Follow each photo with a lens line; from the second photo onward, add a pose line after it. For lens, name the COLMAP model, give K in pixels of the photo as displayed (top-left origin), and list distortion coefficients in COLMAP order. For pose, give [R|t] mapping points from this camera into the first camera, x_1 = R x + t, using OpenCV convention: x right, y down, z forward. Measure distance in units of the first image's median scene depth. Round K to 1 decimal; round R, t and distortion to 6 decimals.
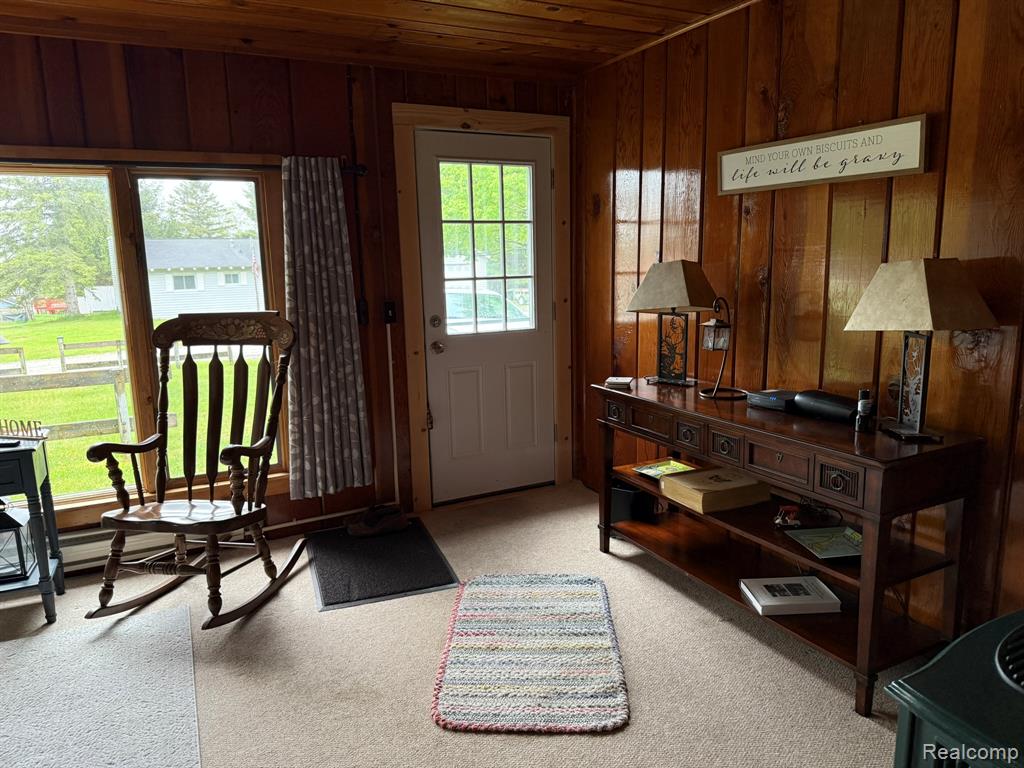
lens RADIAL K [[718.9, 0, 519.3], [0, 718.9, 383.5], [0, 0, 1]] dist [0.082321, -0.111608]
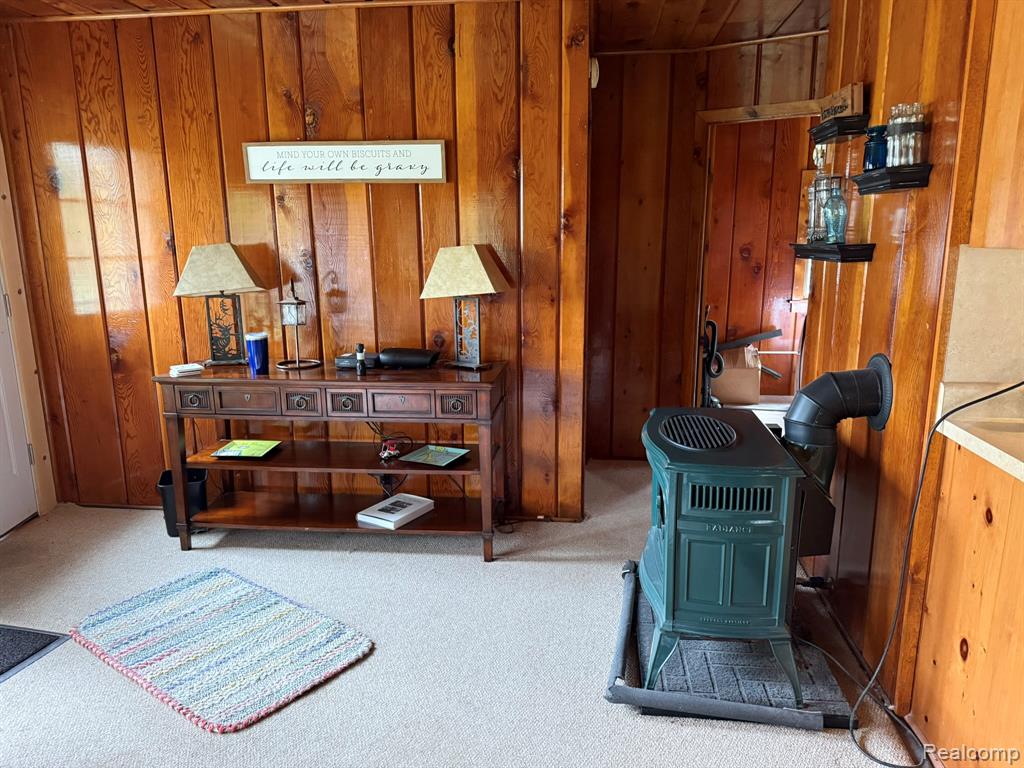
lens RADIAL K [[718.9, 0, 519.3], [0, 718.9, 383.5], [0, 0, 1]] dist [0.082321, -0.111608]
pose [[0.564864, -0.159085, 0.809704, -0.484687], [0.140551, 0.985451, 0.095563, -0.017475], [-0.813126, 0.059825, 0.579005, 0.084899]]
